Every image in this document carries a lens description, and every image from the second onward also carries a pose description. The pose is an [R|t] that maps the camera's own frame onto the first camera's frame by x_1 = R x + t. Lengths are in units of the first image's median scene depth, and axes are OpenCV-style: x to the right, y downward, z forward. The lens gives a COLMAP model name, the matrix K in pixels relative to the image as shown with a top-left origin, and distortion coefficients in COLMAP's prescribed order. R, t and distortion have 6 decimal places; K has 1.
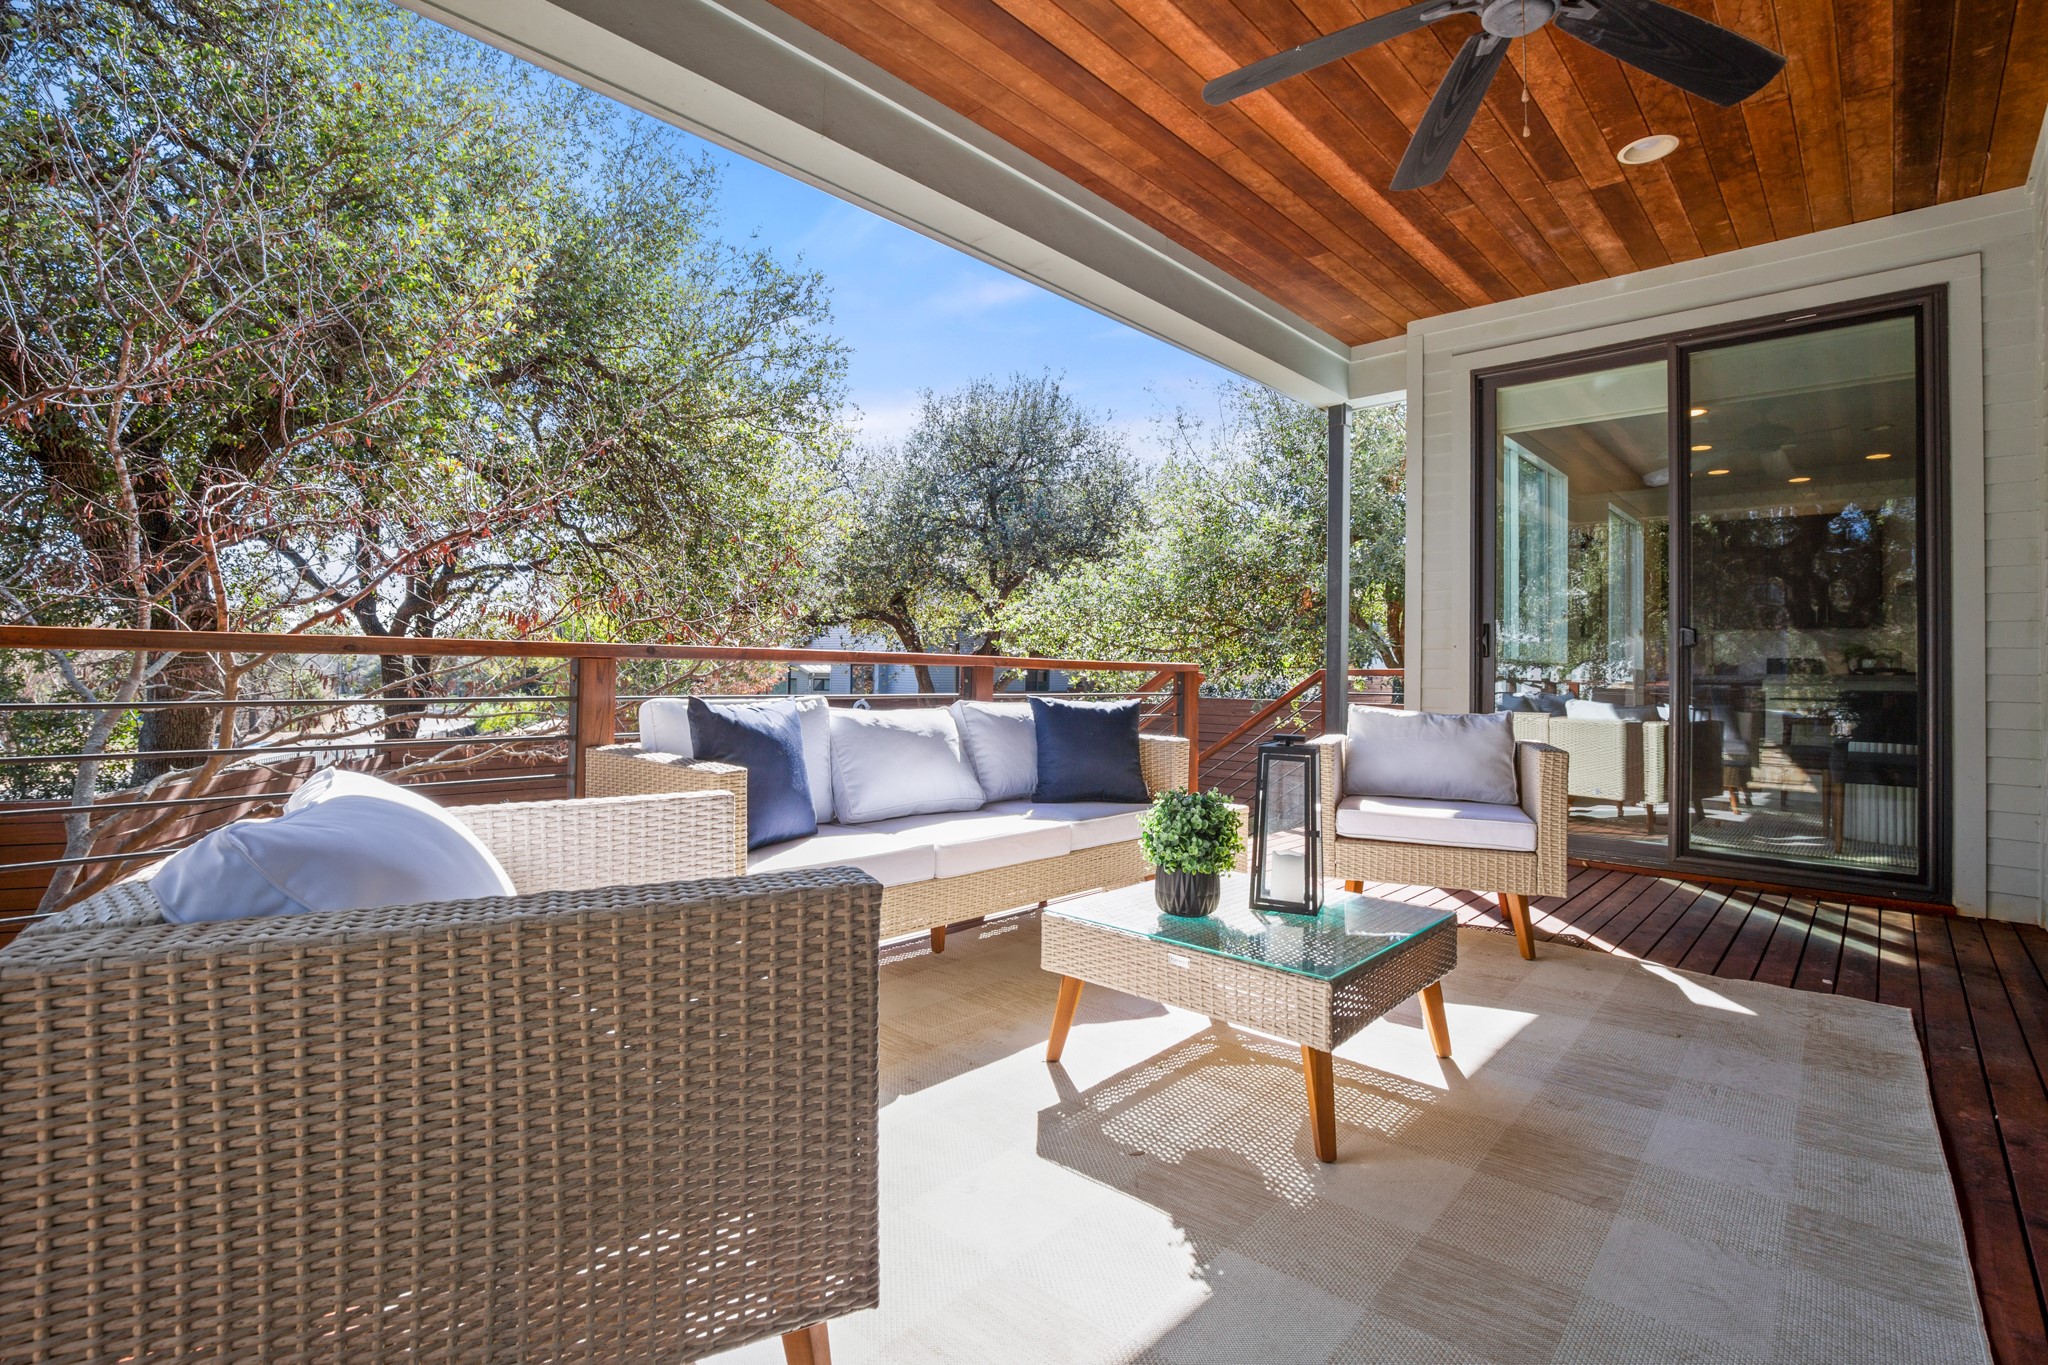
lens RADIAL K [[947.5, 0, 1049.0], [0, 947.5, 641.5], [0, 0, 1]] dist [0.006995, -0.000846]
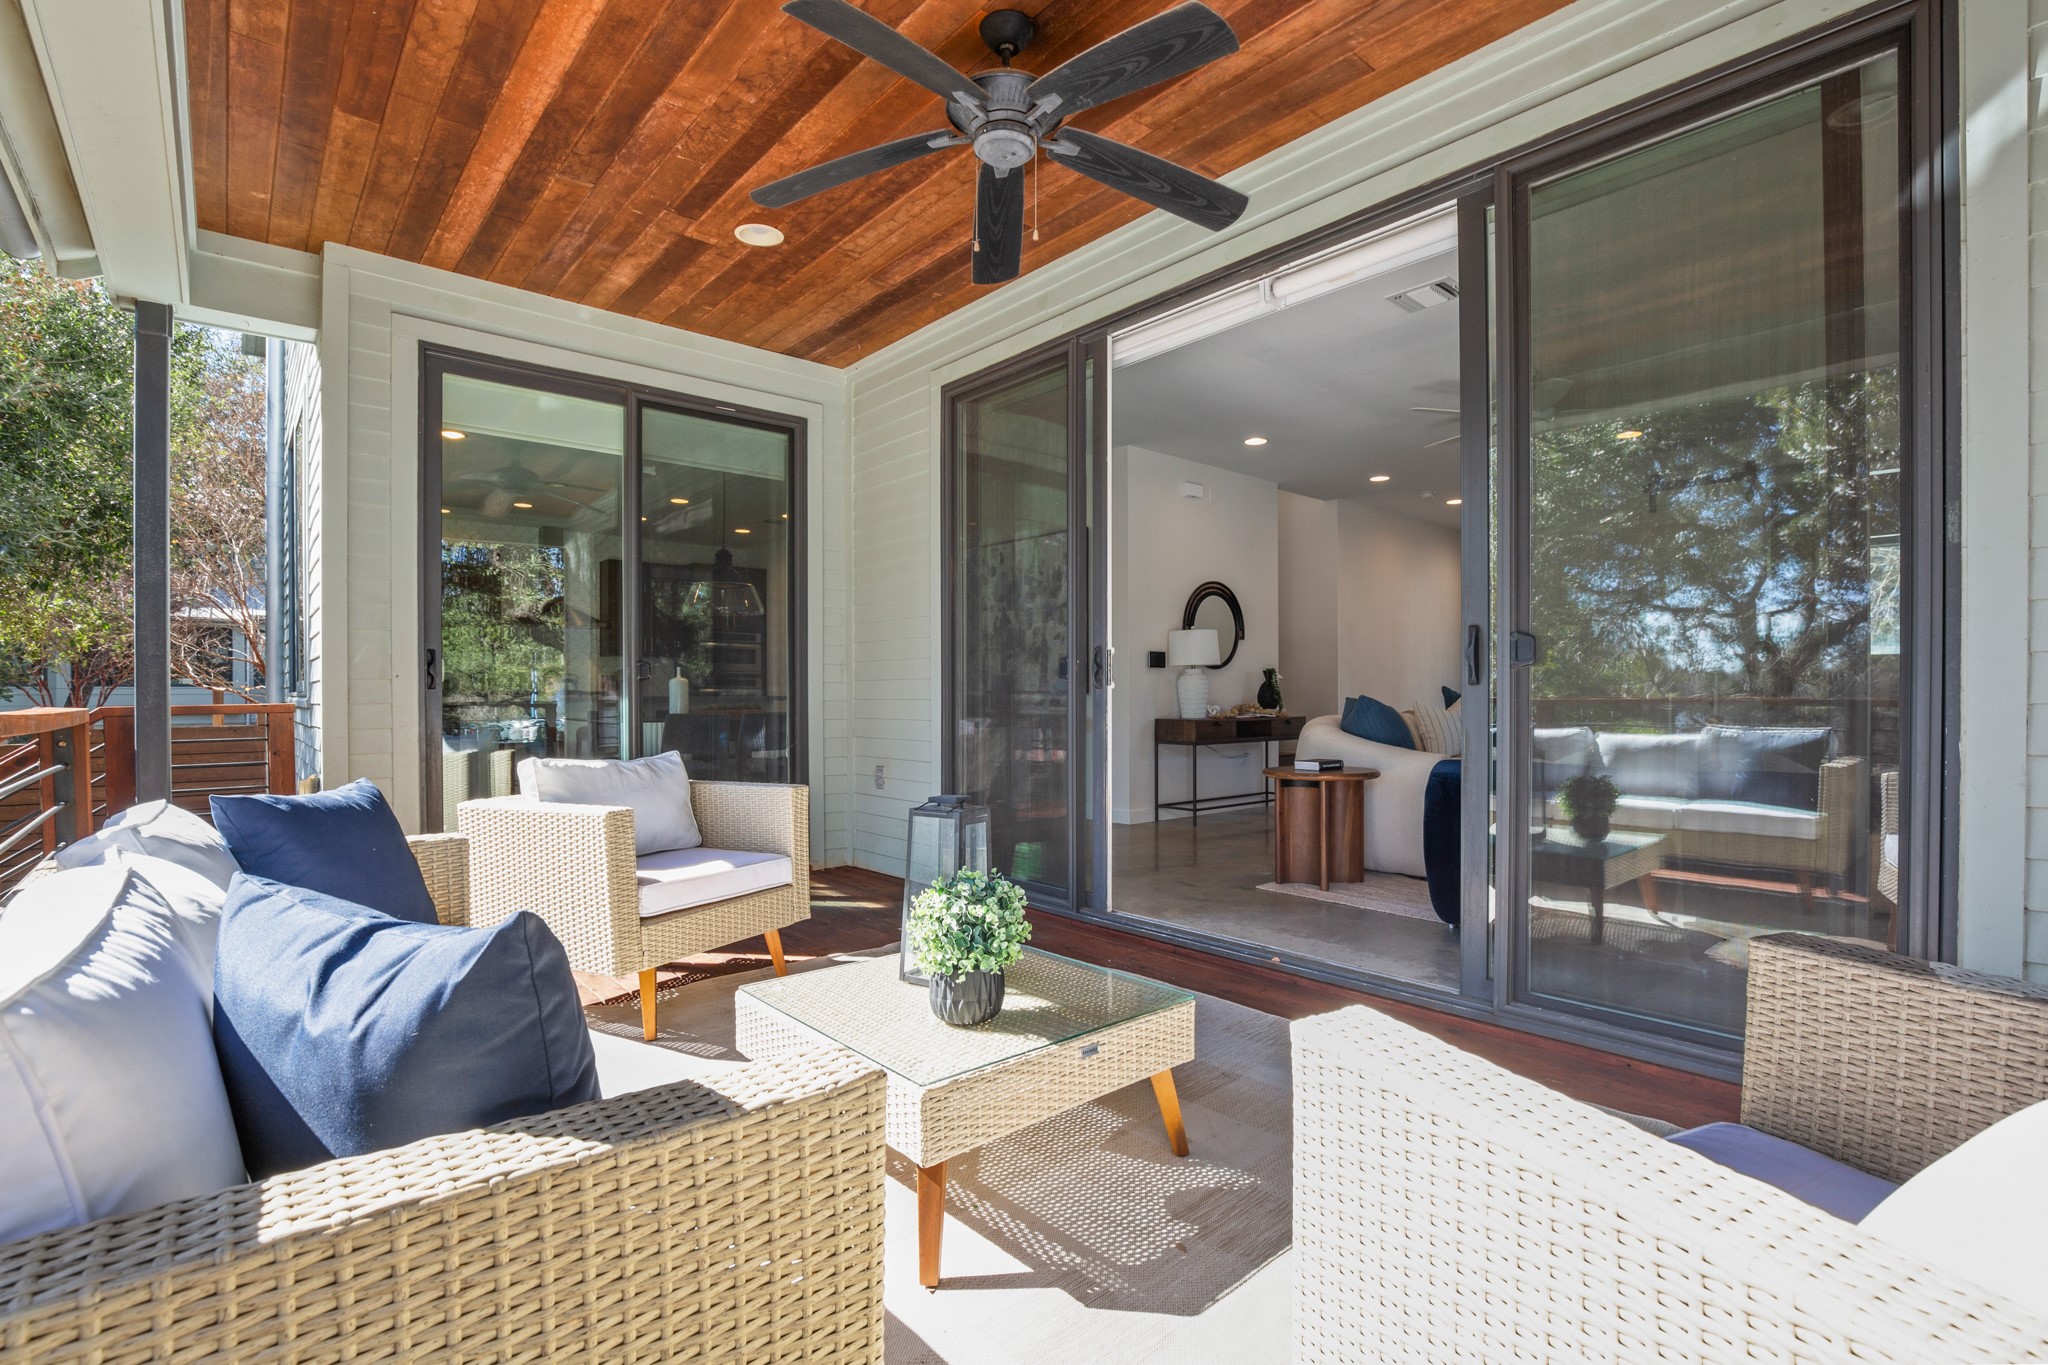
lens RADIAL K [[947.5, 0, 1031.7], [0, 947.5, 687.5], [0, 0, 1]] dist [0.006995, -0.000846]
pose [[0.136416, -0.019080, 0.990468, -0.354238], [-0.016711, 0.999628, 0.021558, -0.015699], [-0.990511, -0.019492, 0.136046, 0.426190]]
